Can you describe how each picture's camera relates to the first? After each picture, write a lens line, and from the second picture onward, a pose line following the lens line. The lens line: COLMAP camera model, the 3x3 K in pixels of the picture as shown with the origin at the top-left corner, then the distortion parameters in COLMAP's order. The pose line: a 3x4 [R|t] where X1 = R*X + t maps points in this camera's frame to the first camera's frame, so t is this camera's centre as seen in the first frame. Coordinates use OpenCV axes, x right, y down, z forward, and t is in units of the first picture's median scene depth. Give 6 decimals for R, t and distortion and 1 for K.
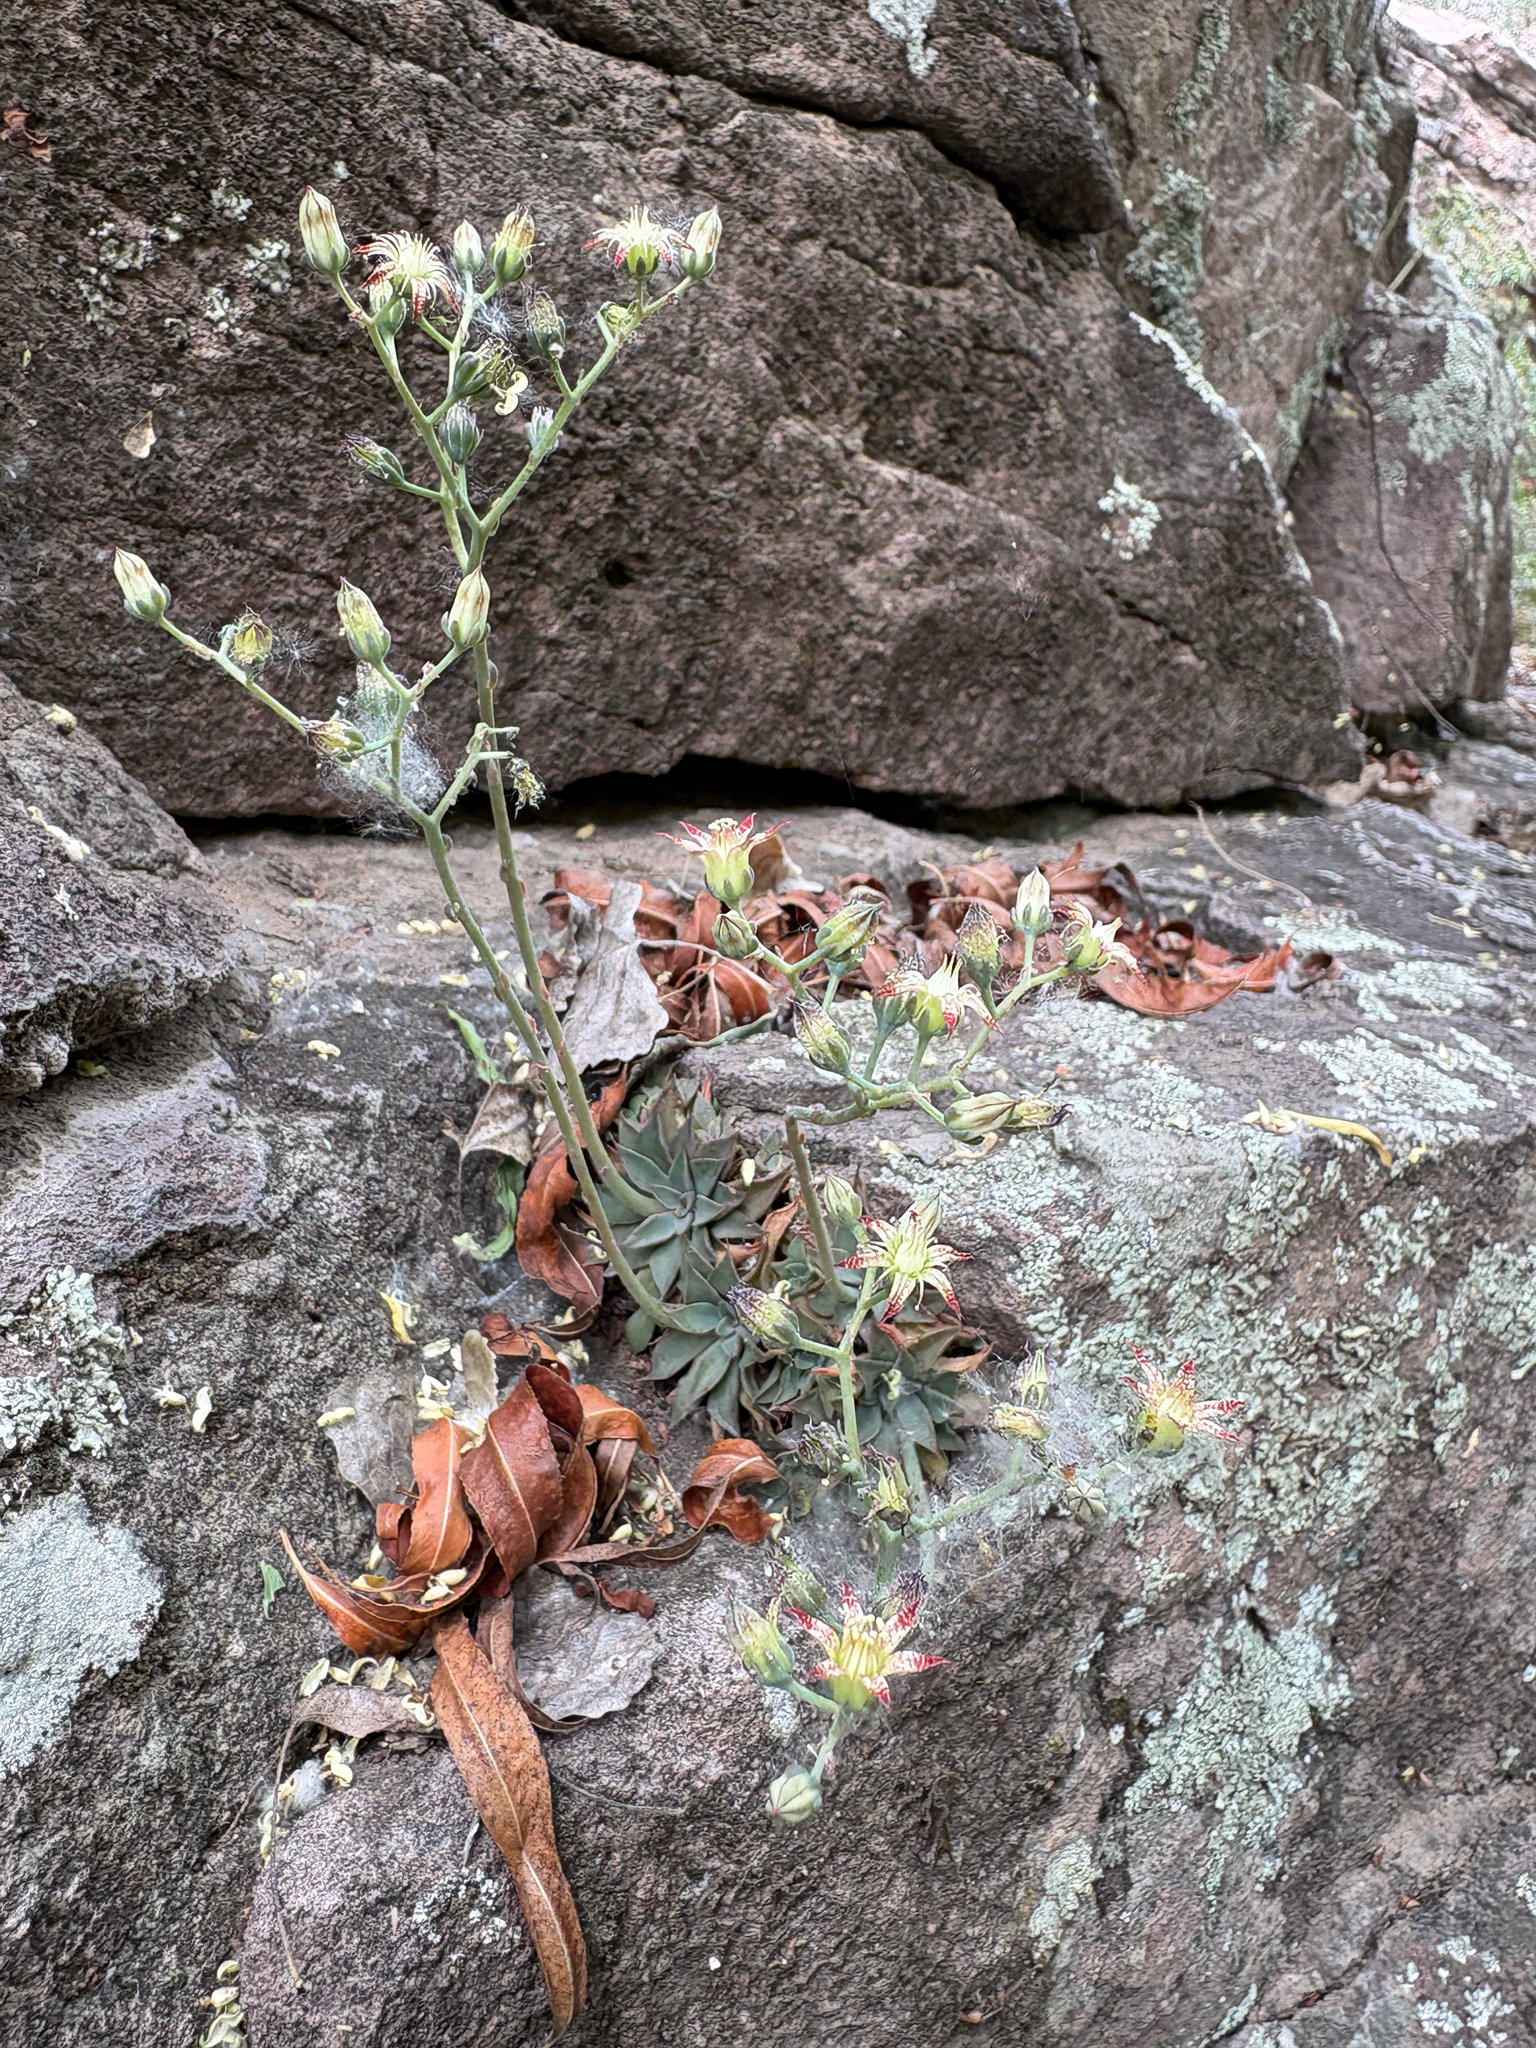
lens RADIAL K [[1130.1, 0, 768.0], [0, 1130.1, 1024.0], [0, 0, 1]] dist [-0.011686, 0.003061]
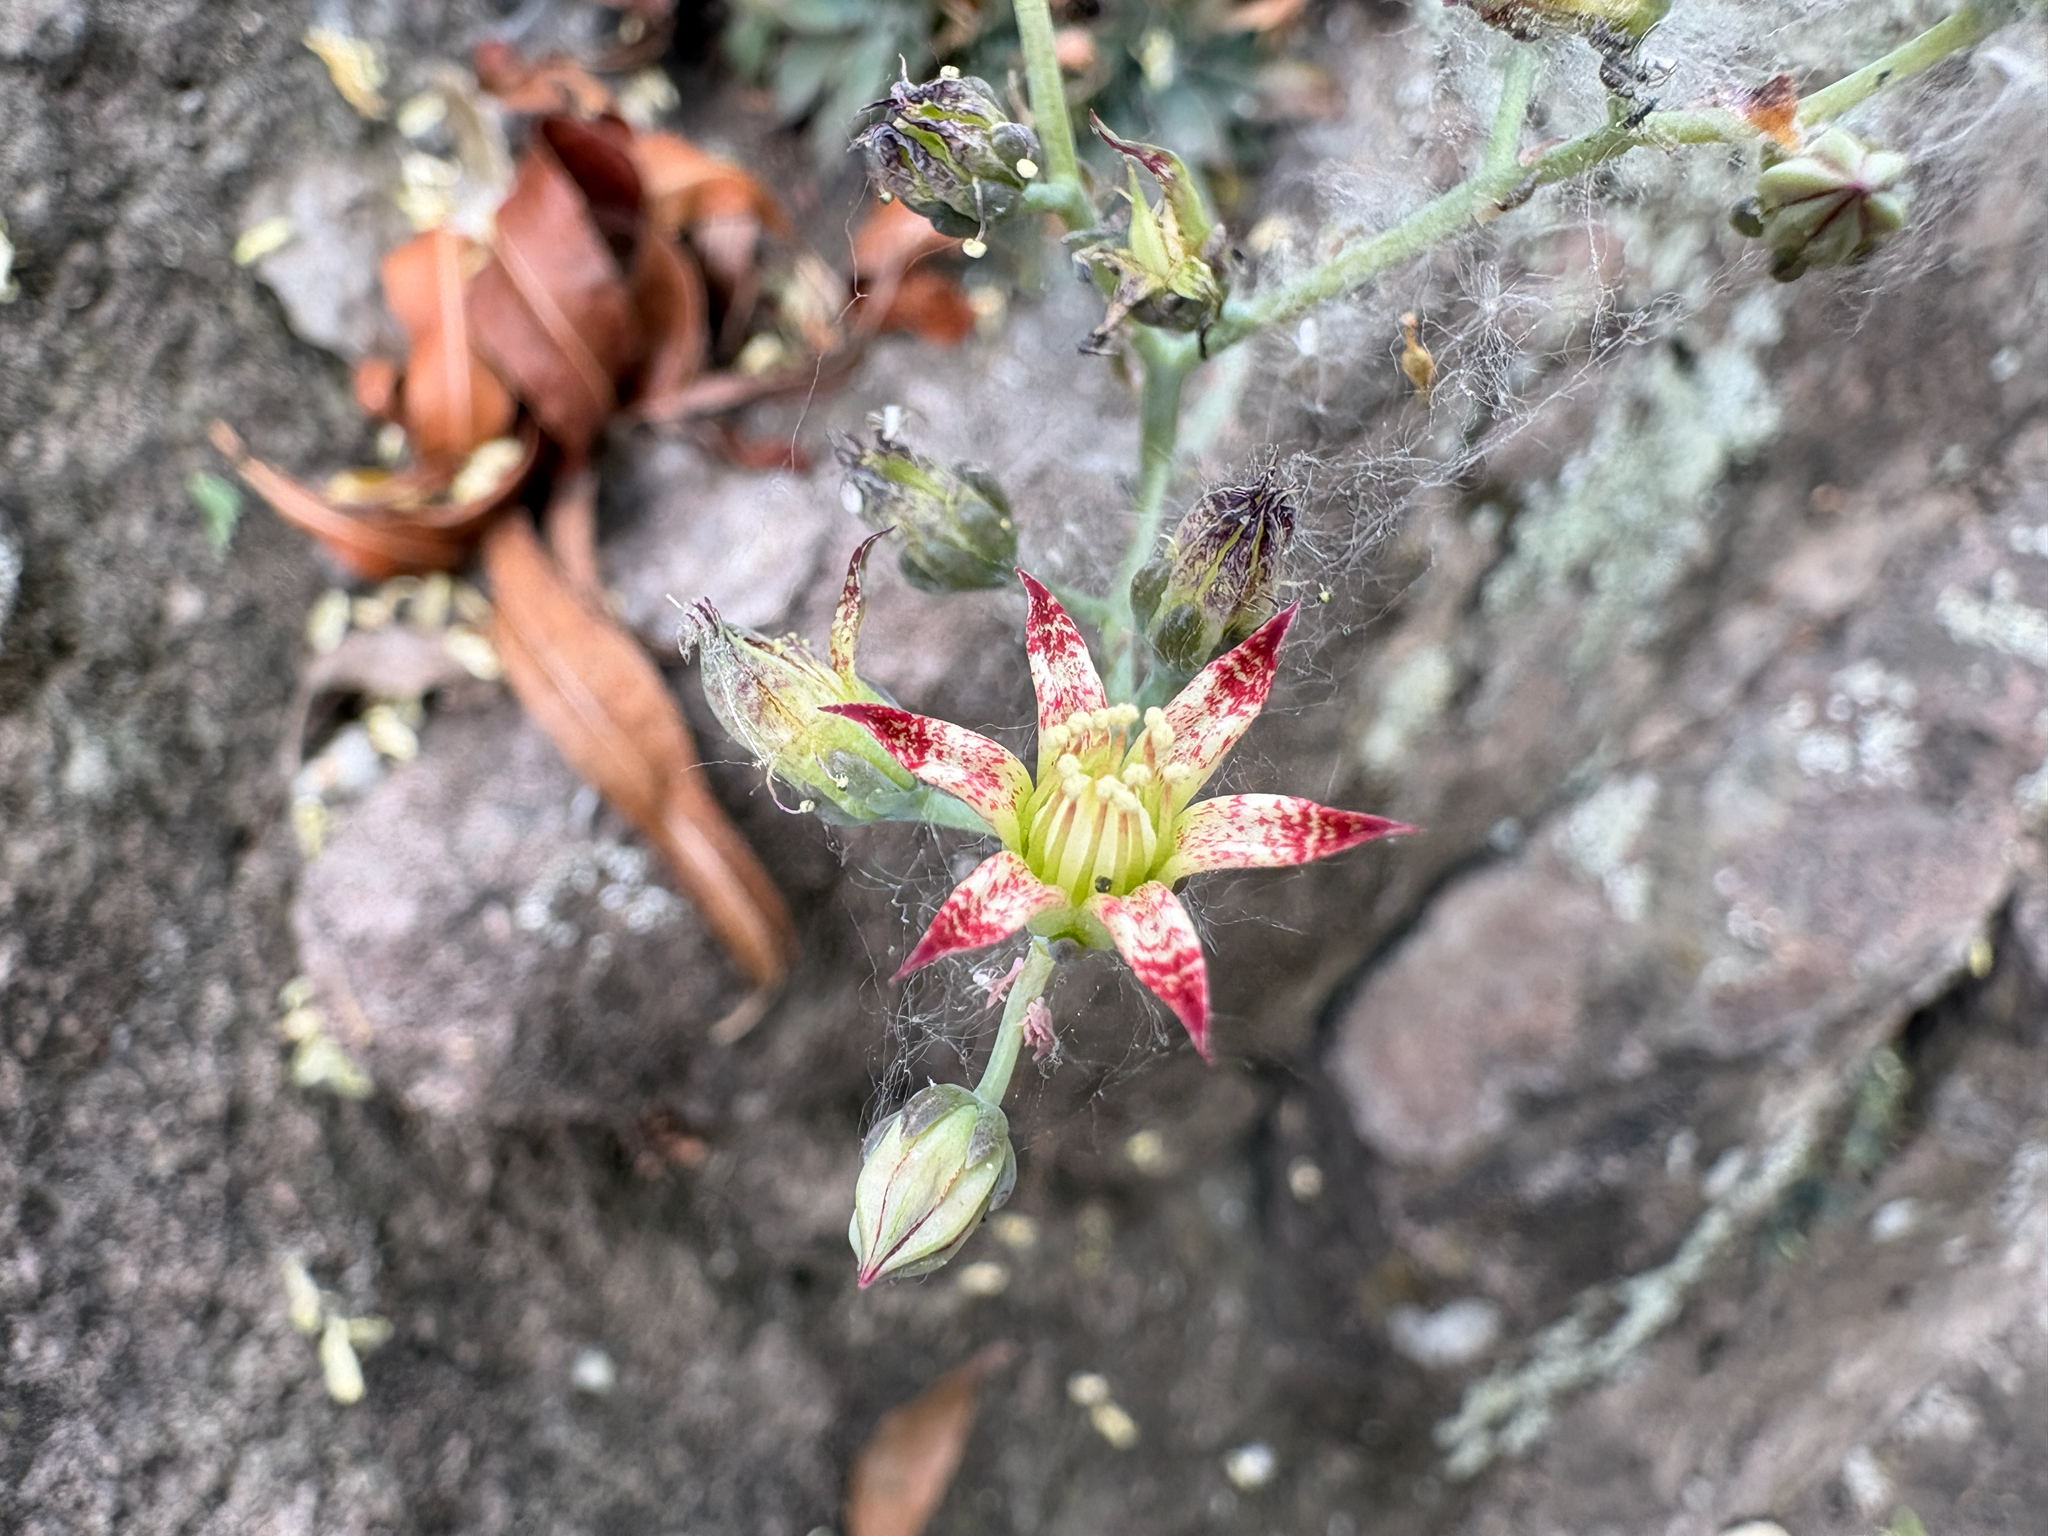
lens RADIAL K [[1614.6, 0, 1024.0], [0, 1614.6, 768.0], [0, 0, 1]] dist [-0.002247, 0.006589]
pose [[0.991894, -0.125571, -0.019449, 0.015501], [0.108691, 0.759157, 0.641769, 0.059746], [-0.065823, -0.638681, 0.766652, 0.146194]]
